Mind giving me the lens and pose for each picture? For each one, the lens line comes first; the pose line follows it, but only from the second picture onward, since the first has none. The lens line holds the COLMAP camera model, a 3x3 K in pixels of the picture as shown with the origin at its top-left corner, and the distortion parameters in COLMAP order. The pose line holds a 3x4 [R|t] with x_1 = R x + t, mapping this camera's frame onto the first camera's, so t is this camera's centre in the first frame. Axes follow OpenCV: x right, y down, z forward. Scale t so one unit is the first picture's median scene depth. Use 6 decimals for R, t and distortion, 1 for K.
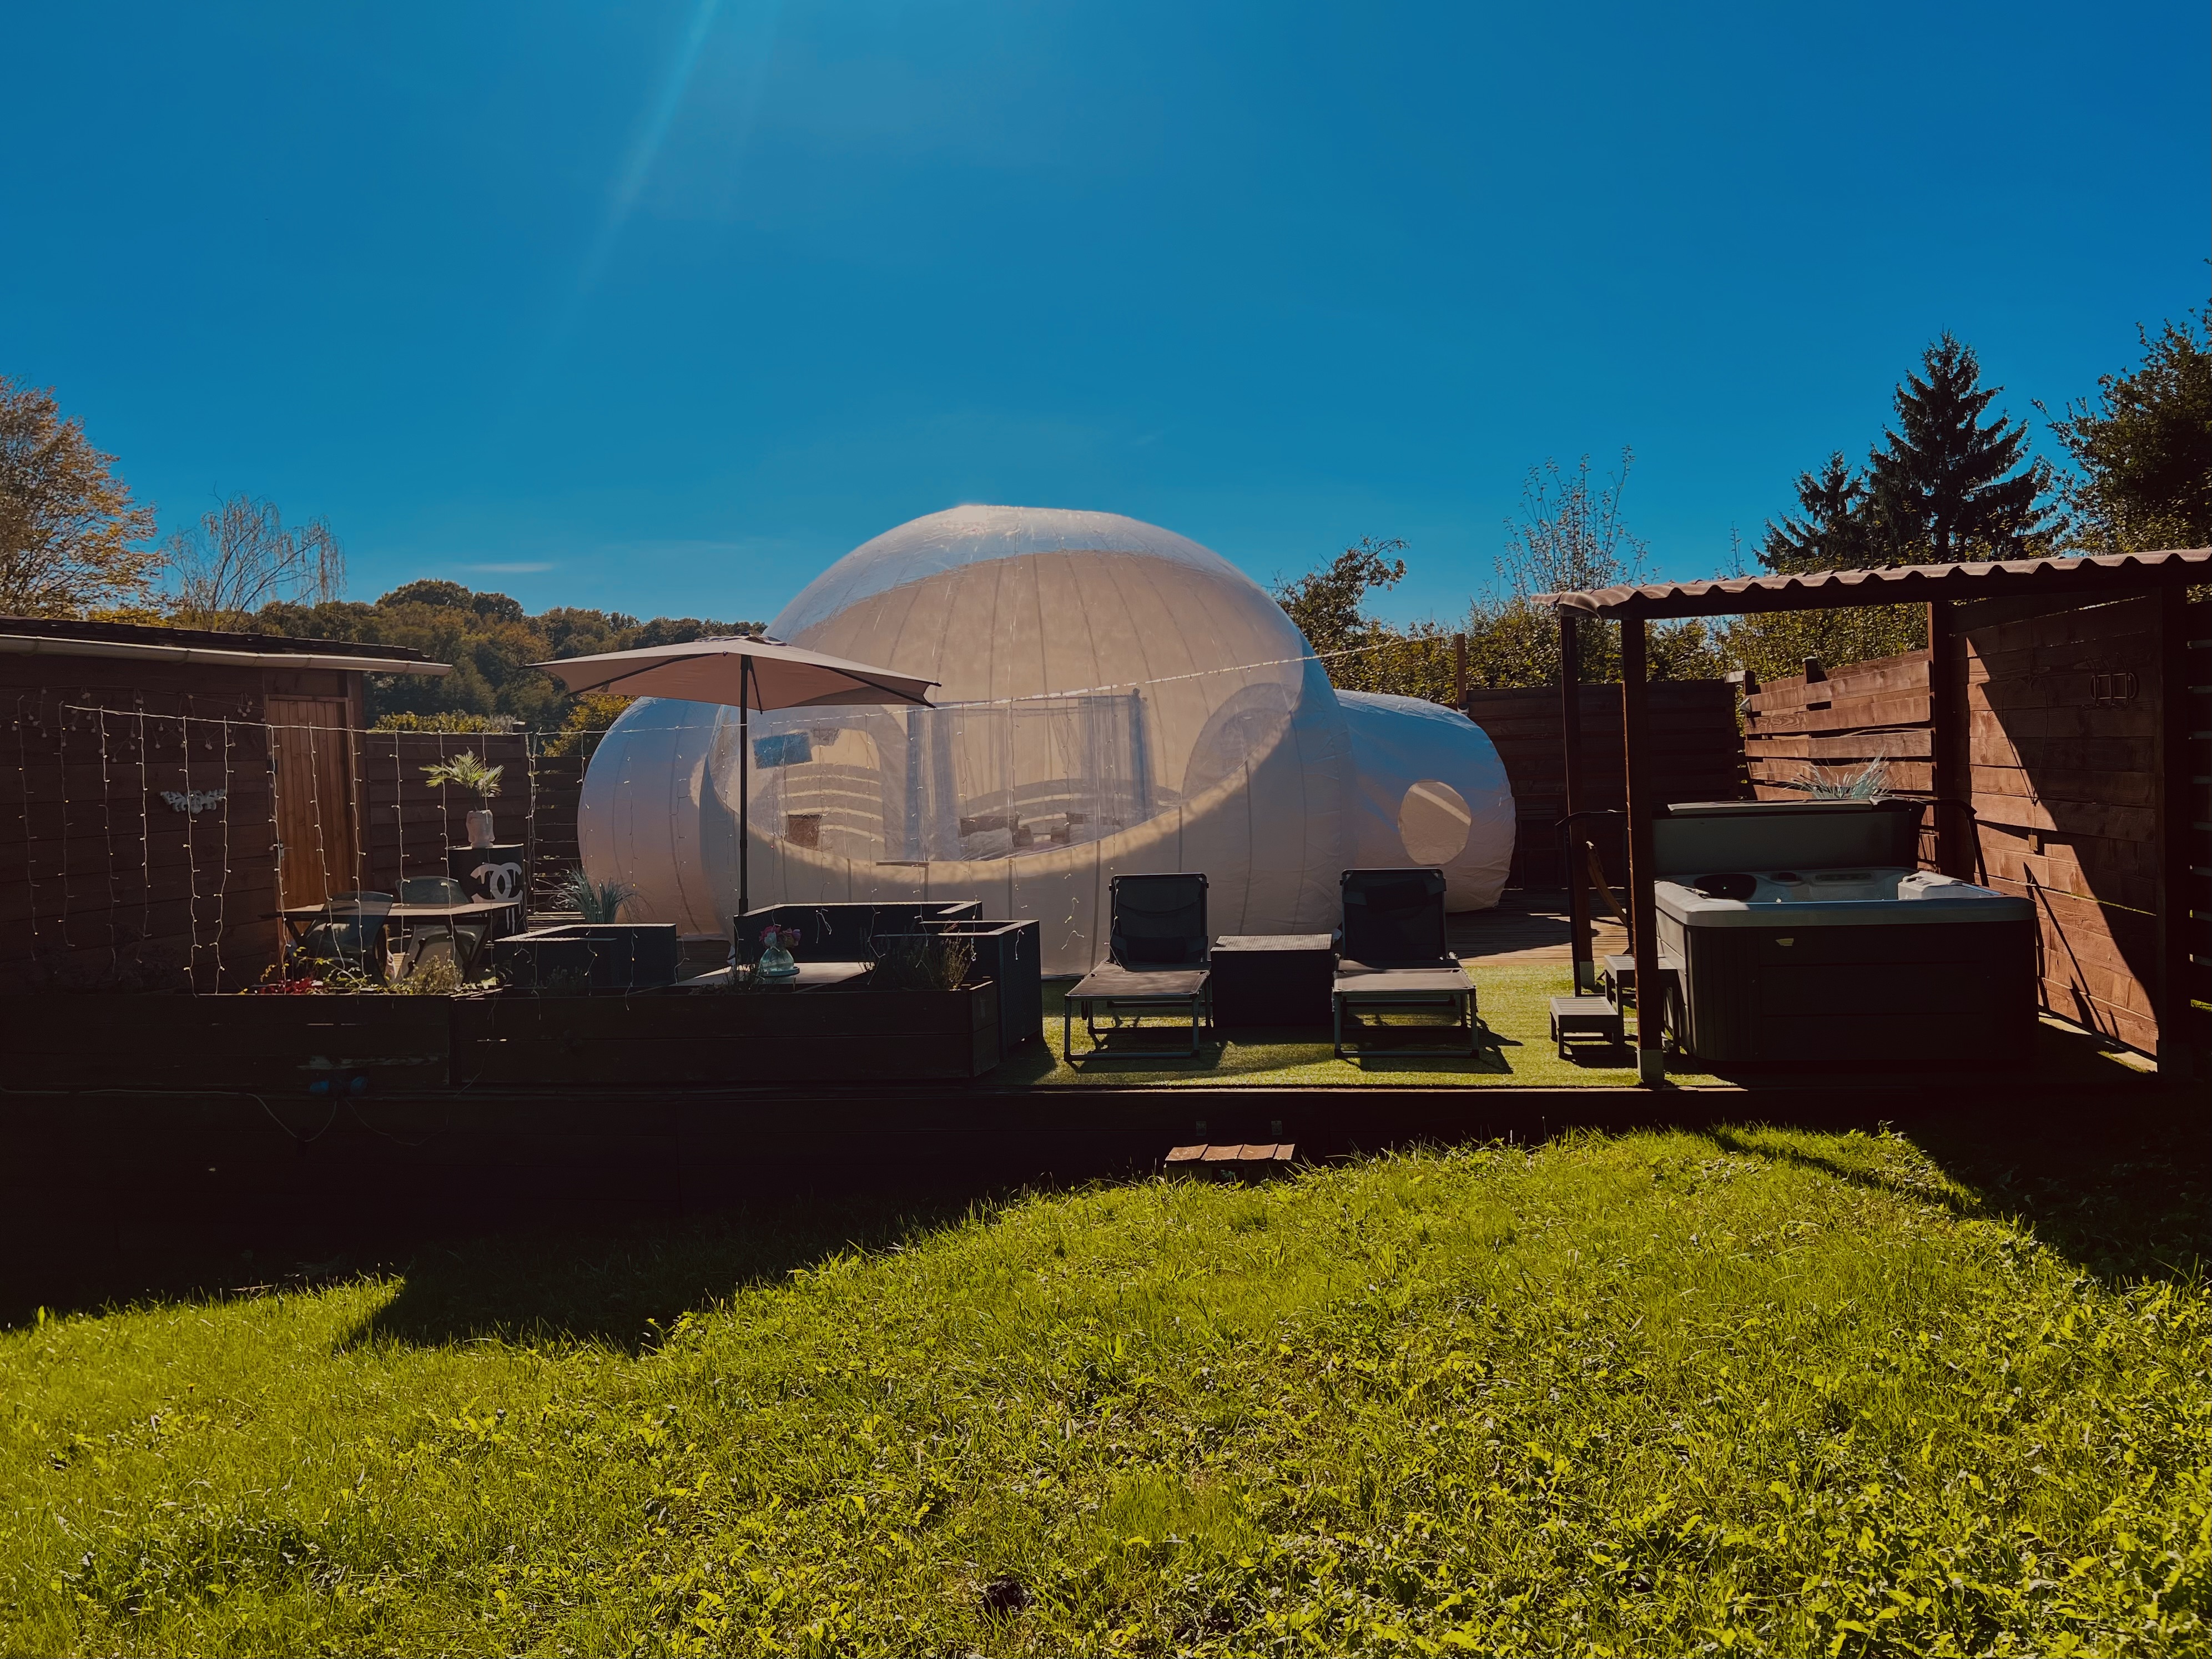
lens RADIAL K [[1695.3, 0, 1106.0], [0, 1695.3, 829.5], [0, 0, 1]] dist [0.037909, -0.072970]
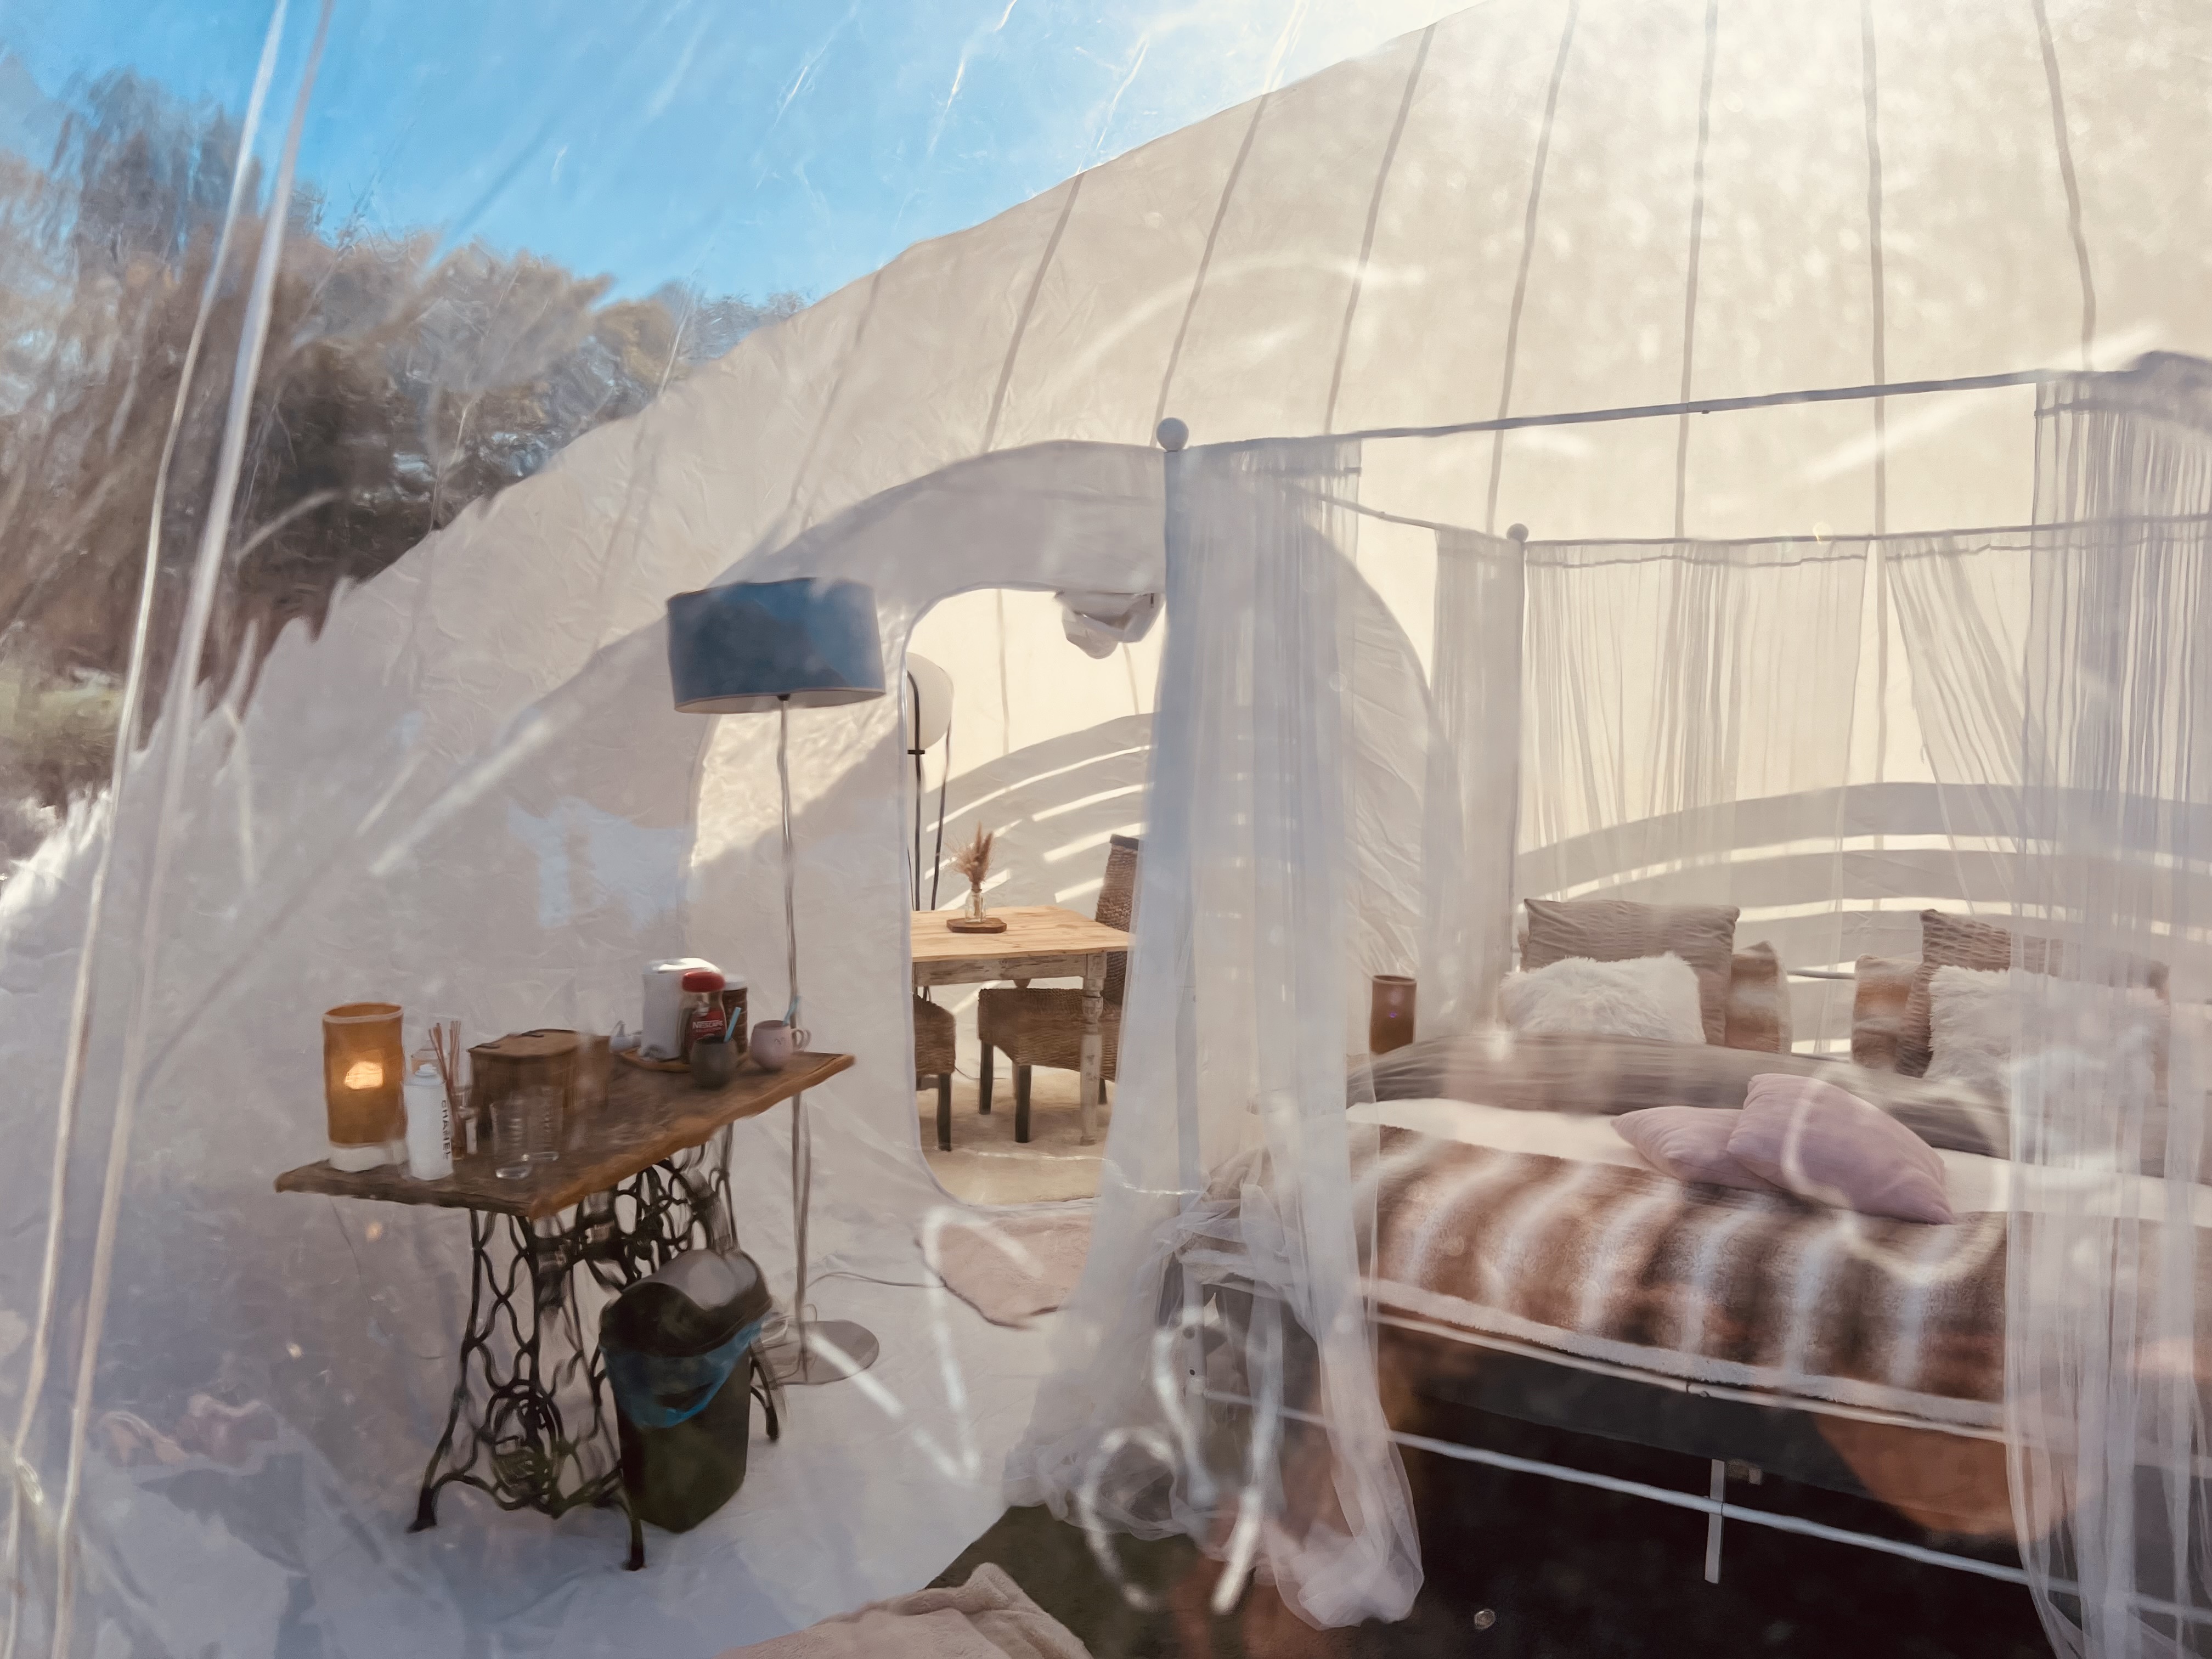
lens RADIAL K [[1695.4, 0, 1106.0], [0, 1695.4, 829.5], [0, 0, 1]] dist [0.037909, -0.072970]
pose [[0.882486, 0.062886, -0.466117, -0.014871], [-0.048172, 0.997894, 0.043429, -0.032451], [0.467866, -0.015872, 0.883657, 0.810717]]
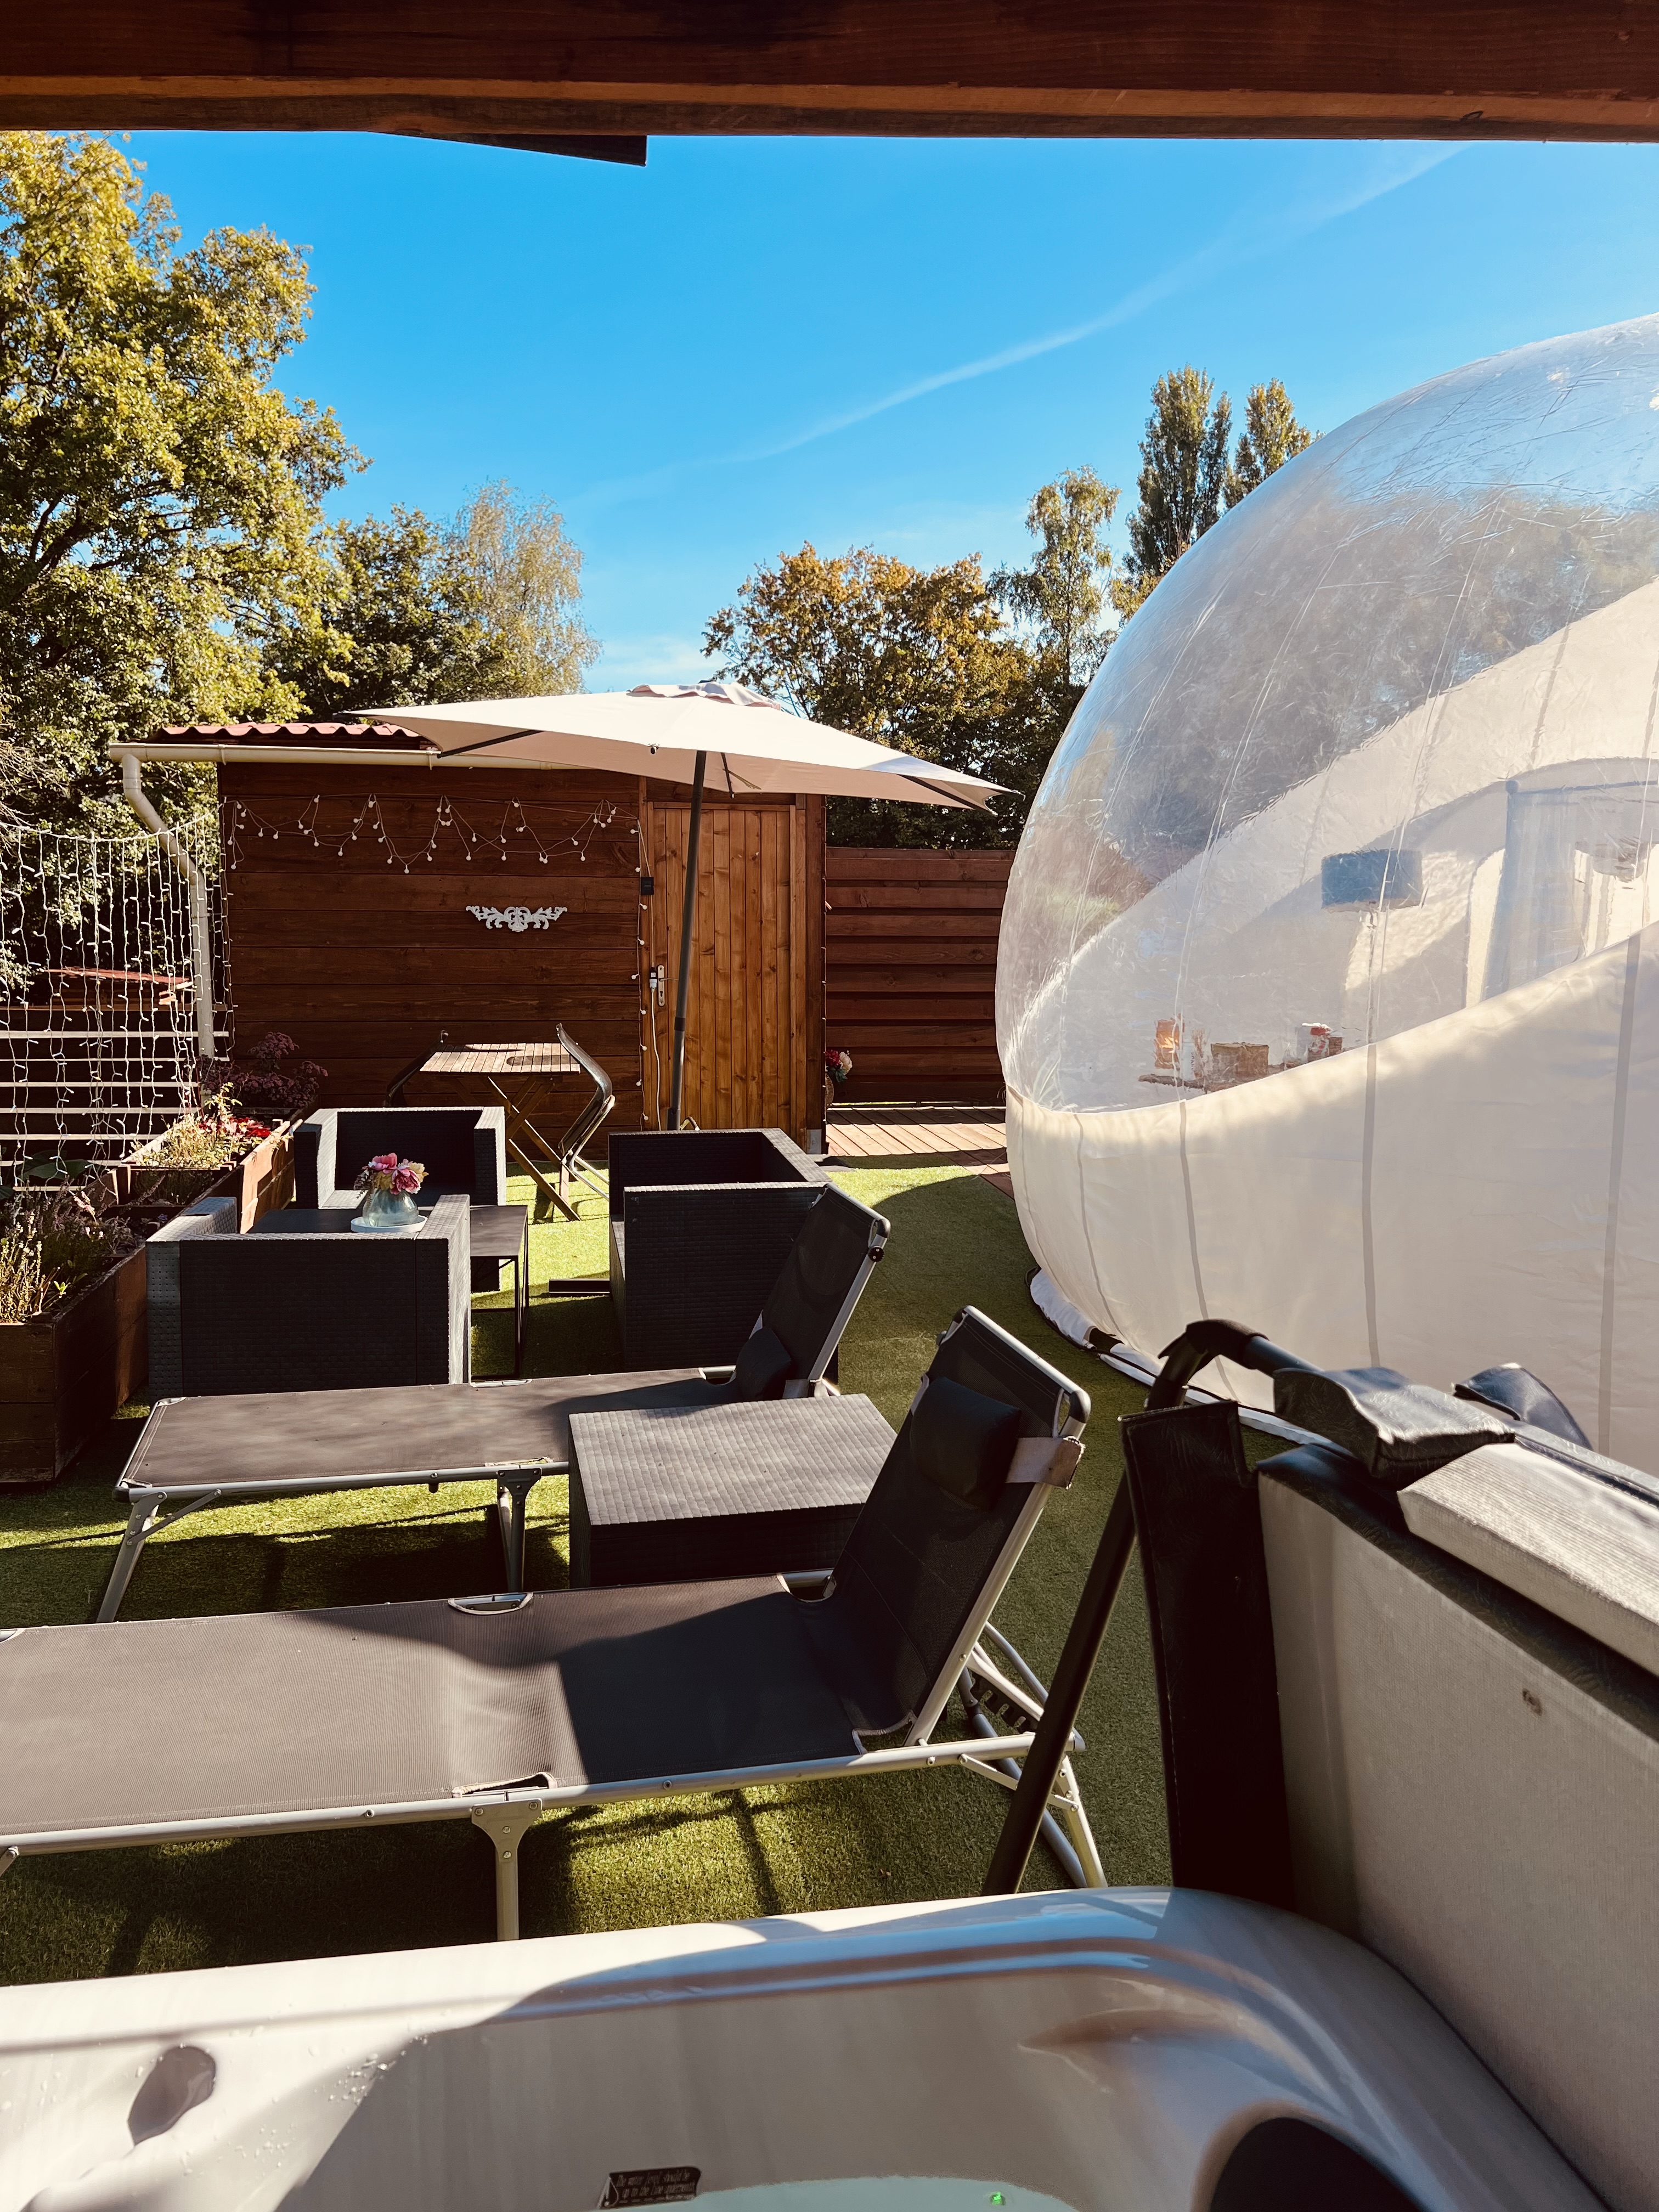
lens RADIAL K [[1695.4, 0, 829.5], [0, 1695.4, 1106.0], [0, 0, 1]] dist [0.037909, -0.072970]
pose [[0.351542, 0.141560, -0.925407, 0.308221], [-0.055696, 0.989913, 0.130270, -0.036622], [0.934514, 0.005746, 0.355880, 0.638065]]
